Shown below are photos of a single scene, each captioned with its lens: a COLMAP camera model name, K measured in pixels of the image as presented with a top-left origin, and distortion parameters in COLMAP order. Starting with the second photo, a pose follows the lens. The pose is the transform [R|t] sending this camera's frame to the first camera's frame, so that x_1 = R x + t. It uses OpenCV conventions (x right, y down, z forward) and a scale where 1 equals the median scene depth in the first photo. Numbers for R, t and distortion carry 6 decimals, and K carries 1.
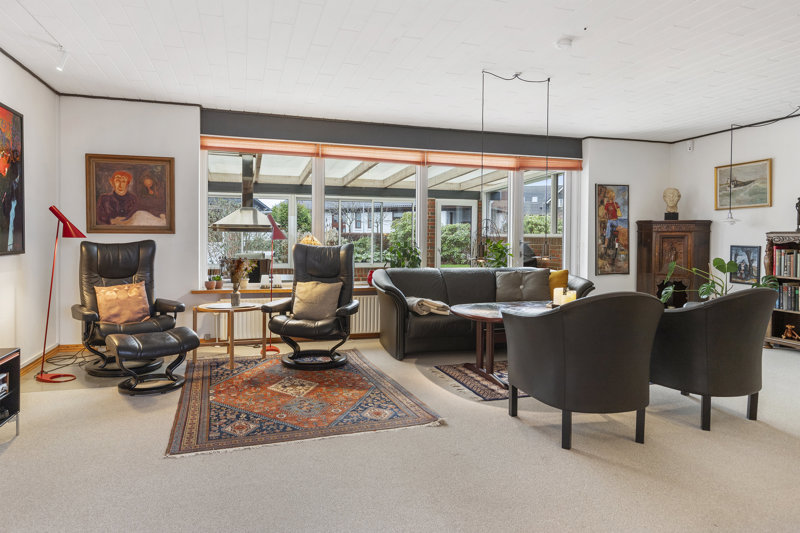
lens RADIAL K [[485.6, 0, 388.3], [0, 485.6, 247.3], [0, 0, 1]] dist [0.010076, 0.000152]
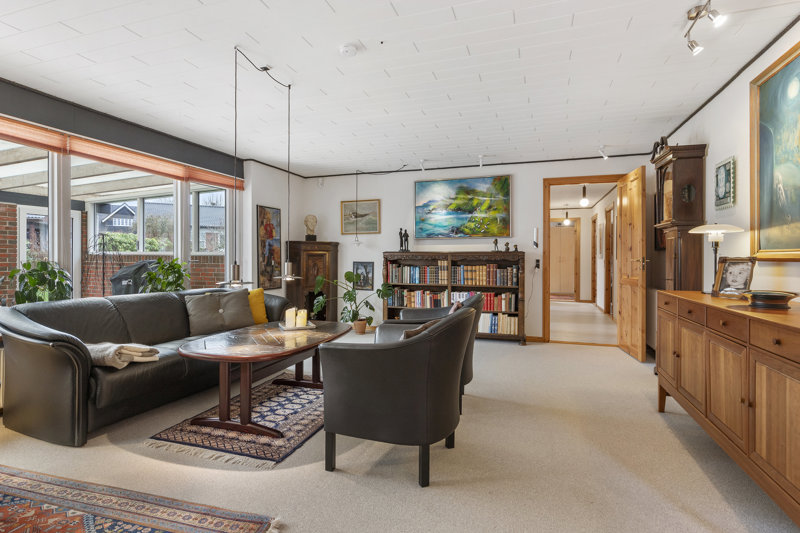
lens RADIAL K [[406.2, 0, 391.5], [0, 406.2, 259.5], [0, 0, 1]] dist [-0.000156, -0.001126]
pose [[0.585976, -0.007946, 0.810289, -0.134623], [0.015765, 0.999874, -0.001595, -0.006021], [-0.810175, 0.013709, 0.586028, 0.278114]]
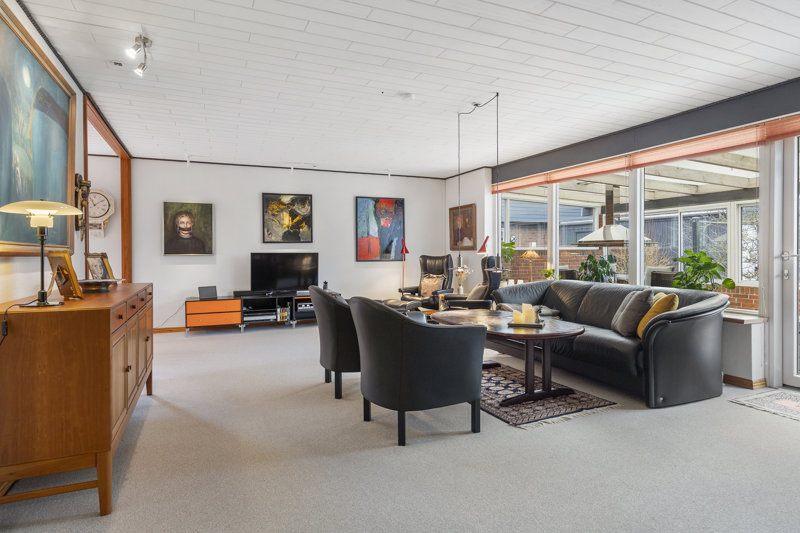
lens RADIAL K [[455.0, 0, 404.3], [0, 455.0, 252.5], [0, 0, 1]] dist [0.017859, 0.000606]
pose [[0.147893, -0.010154, -0.988951, 0.886060], [-0.010275, 0.999878, -0.011802, -0.000564], [0.988950, 0.011907, 0.147771, 0.477512]]
